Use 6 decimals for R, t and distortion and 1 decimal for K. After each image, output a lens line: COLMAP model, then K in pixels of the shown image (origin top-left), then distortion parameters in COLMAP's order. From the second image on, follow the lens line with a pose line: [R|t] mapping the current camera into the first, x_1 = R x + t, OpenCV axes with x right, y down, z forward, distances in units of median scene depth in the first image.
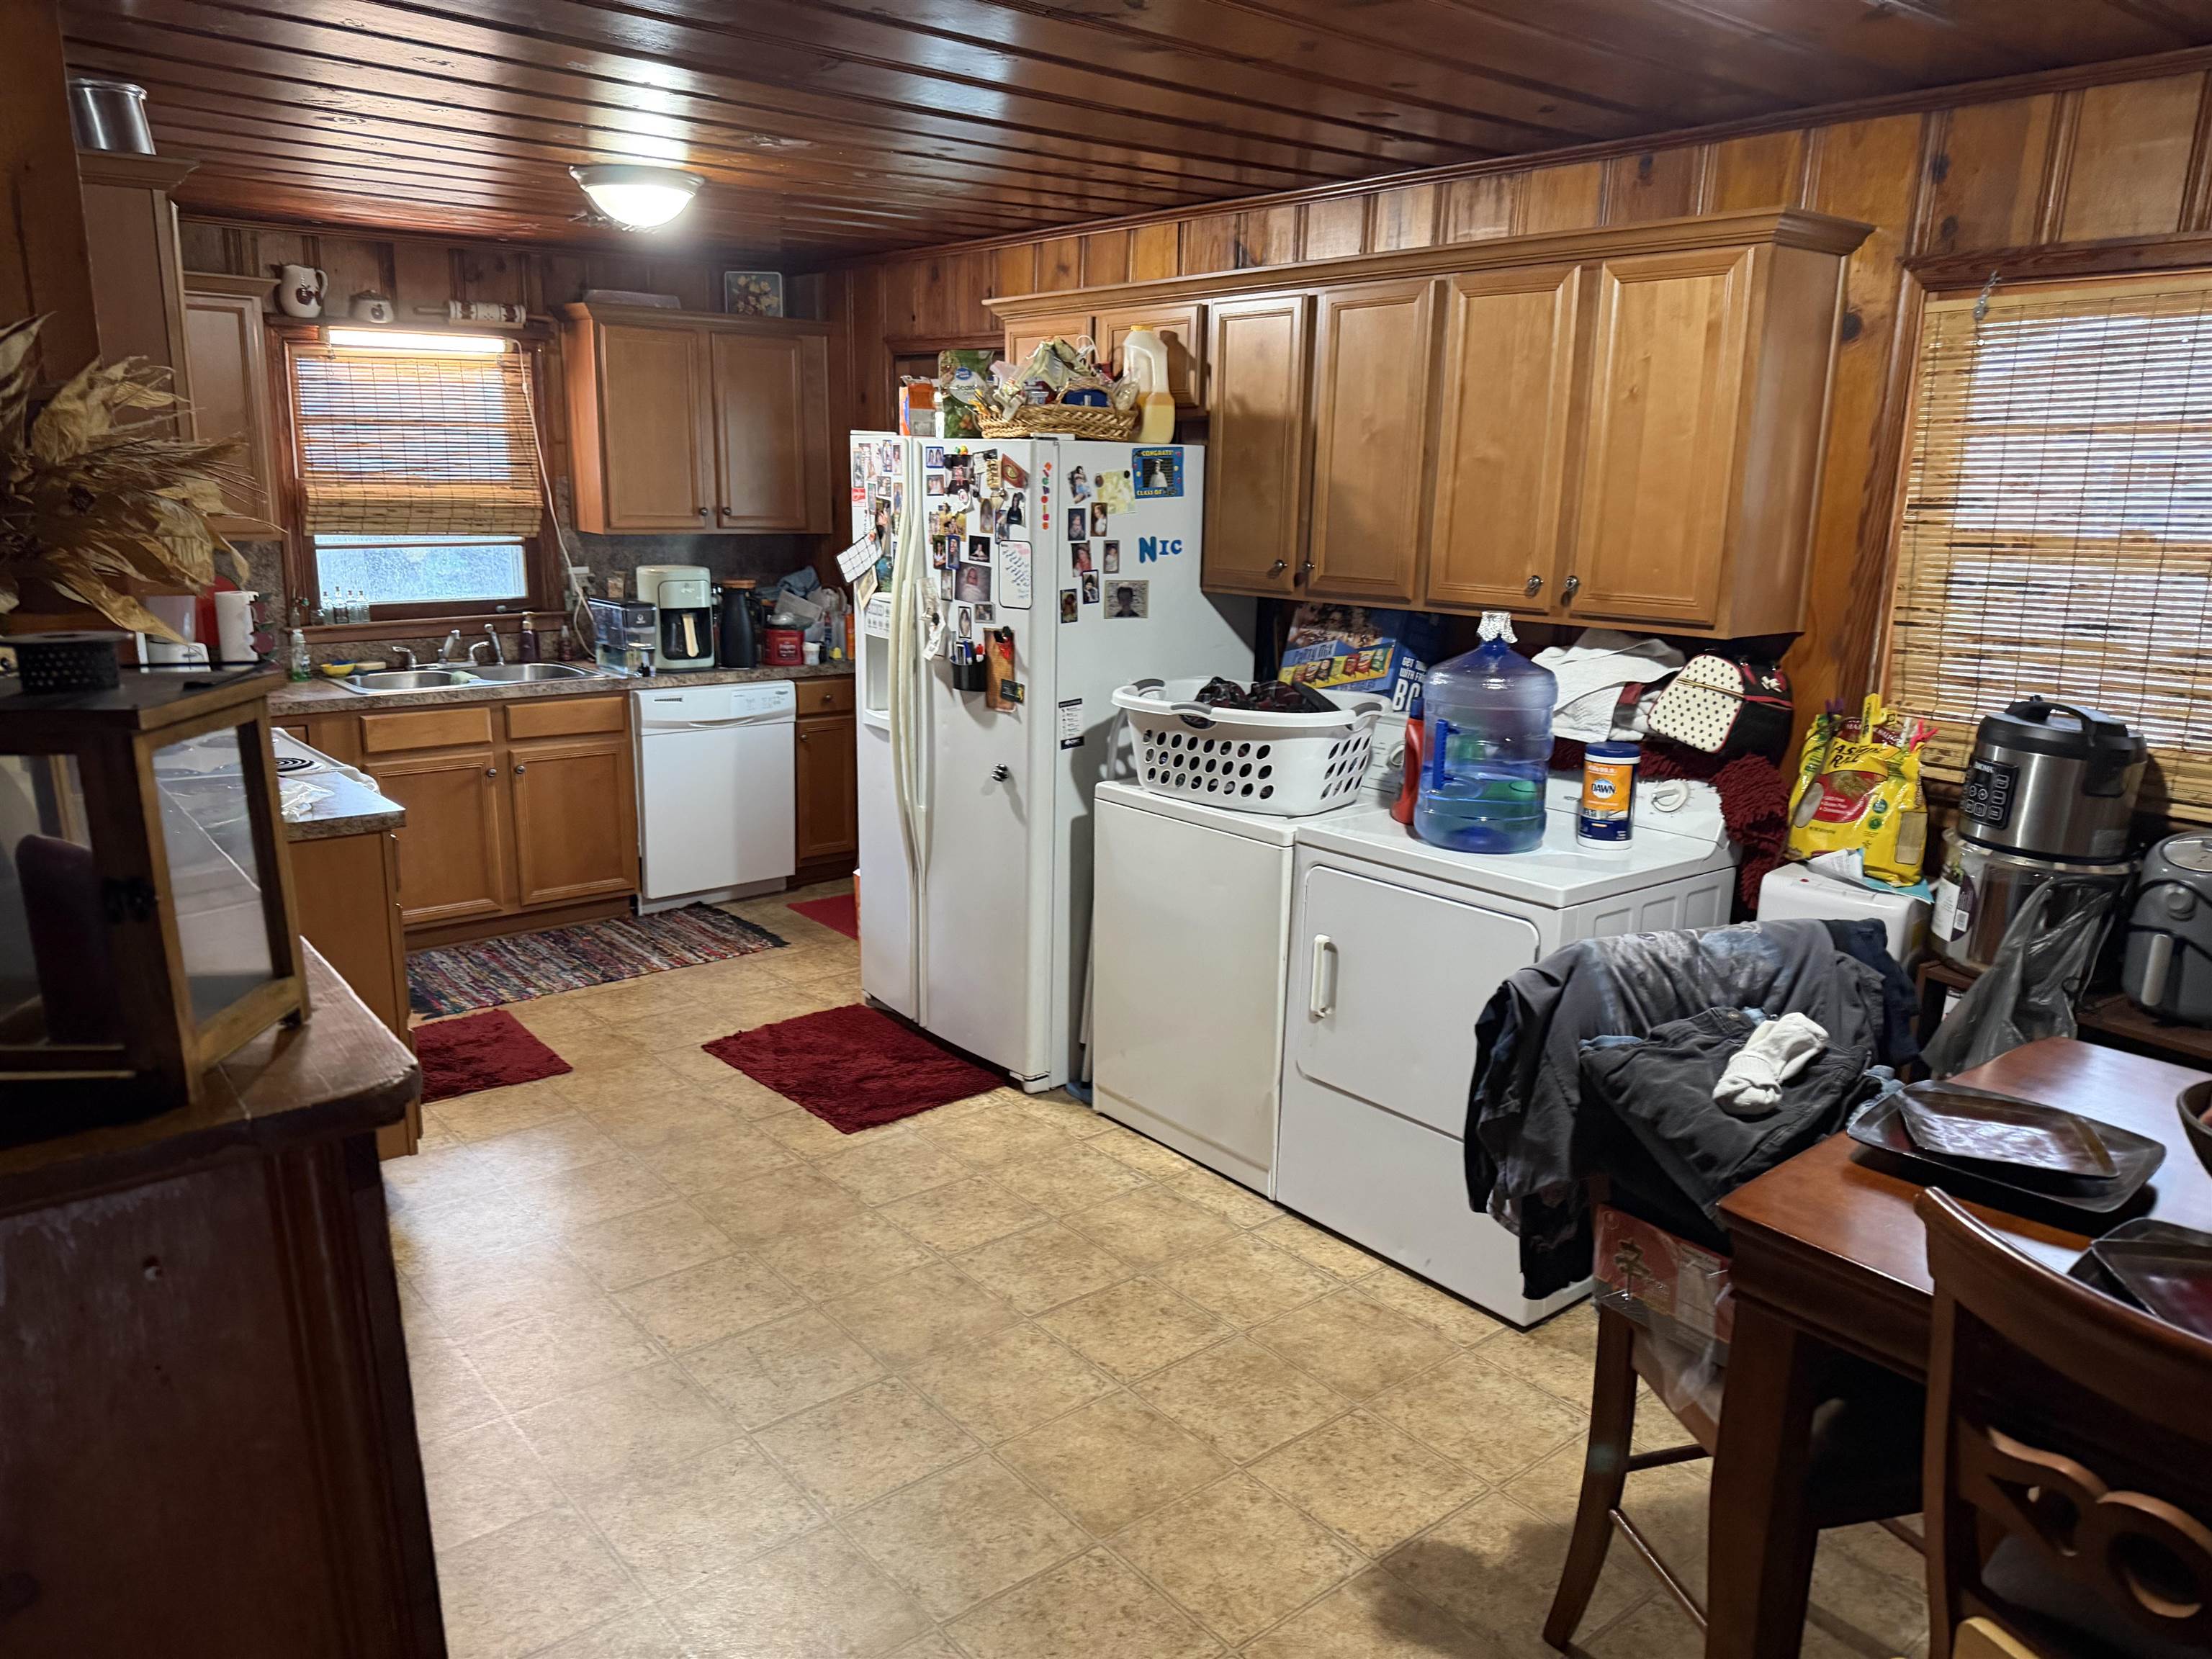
lens RADIAL K [[1503.9, 0, 1106.0], [0, 1503.9, 829.5], [0, 0, 1]] dist [-0.007895, -0.000637]
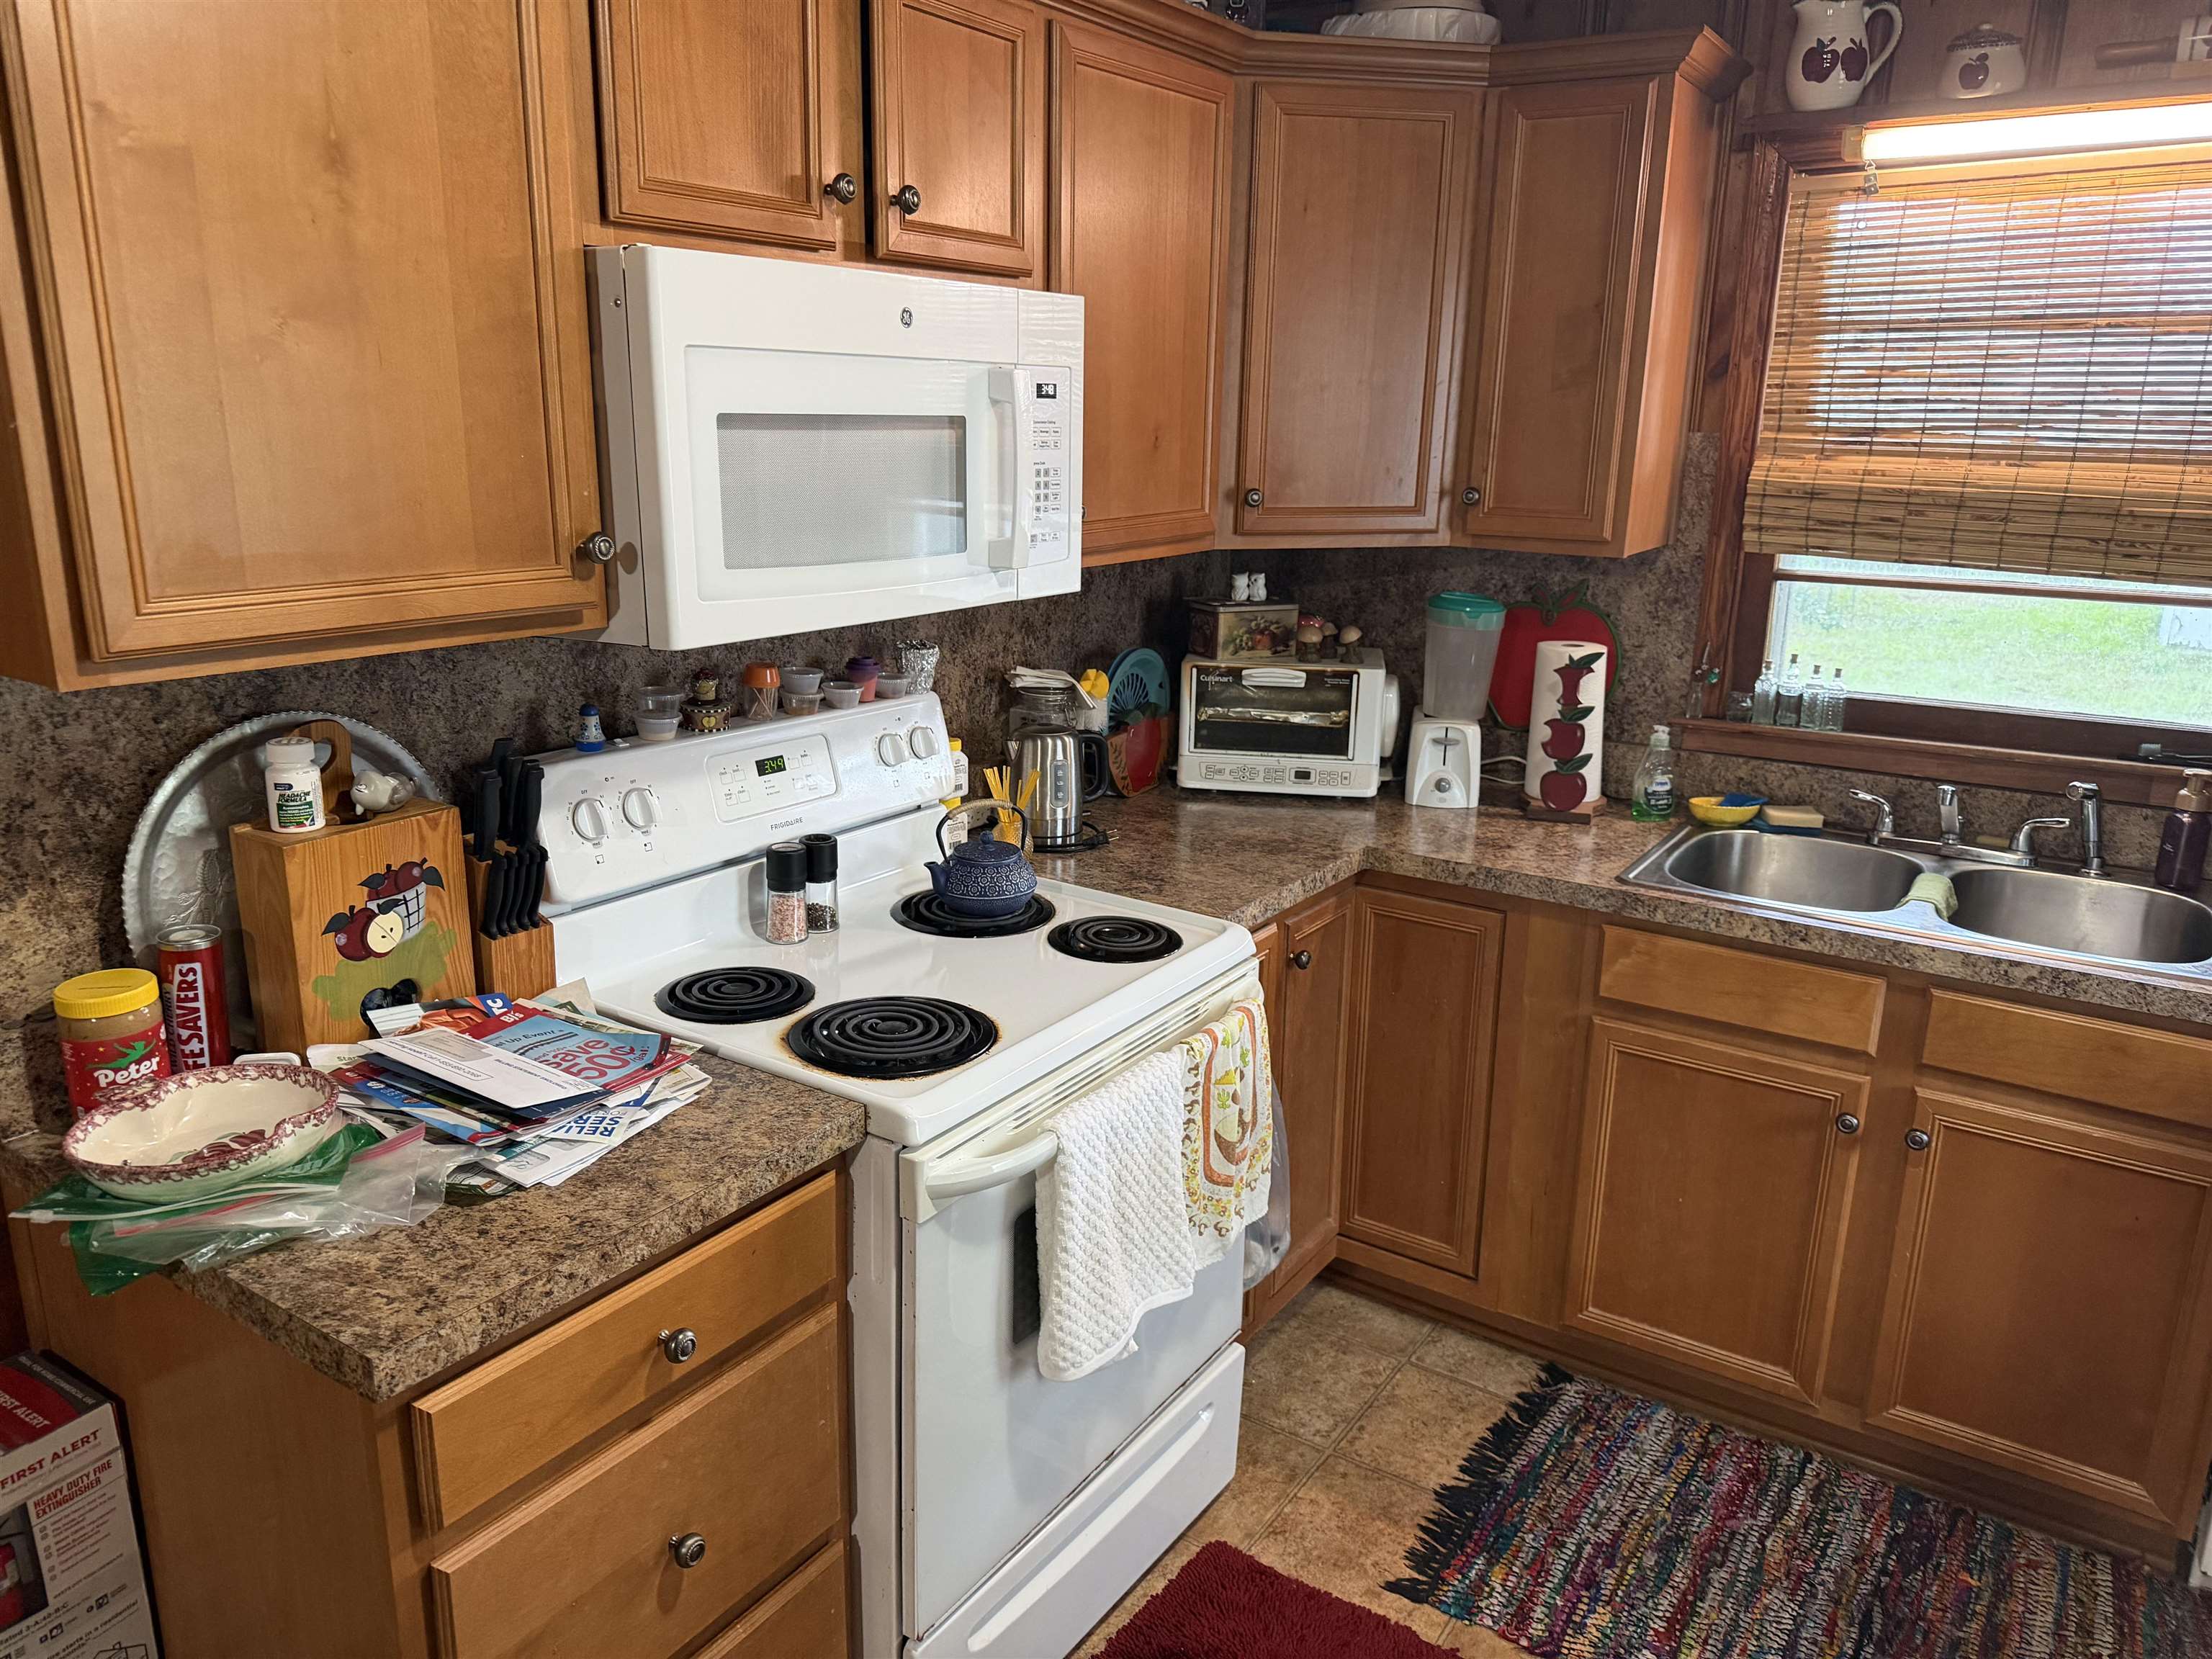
lens RADIAL K [[1503.9, 0, 1106.0], [0, 1503.9, 829.5], [0, 0, 1]] dist [-0.007895, -0.000637]
pose [[0.292125, 0.233943, -0.927326, -0.089457], [-0.237403, 0.957011, 0.166645, -0.136398], [0.926446, 0.171469, 0.335105, 0.628299]]
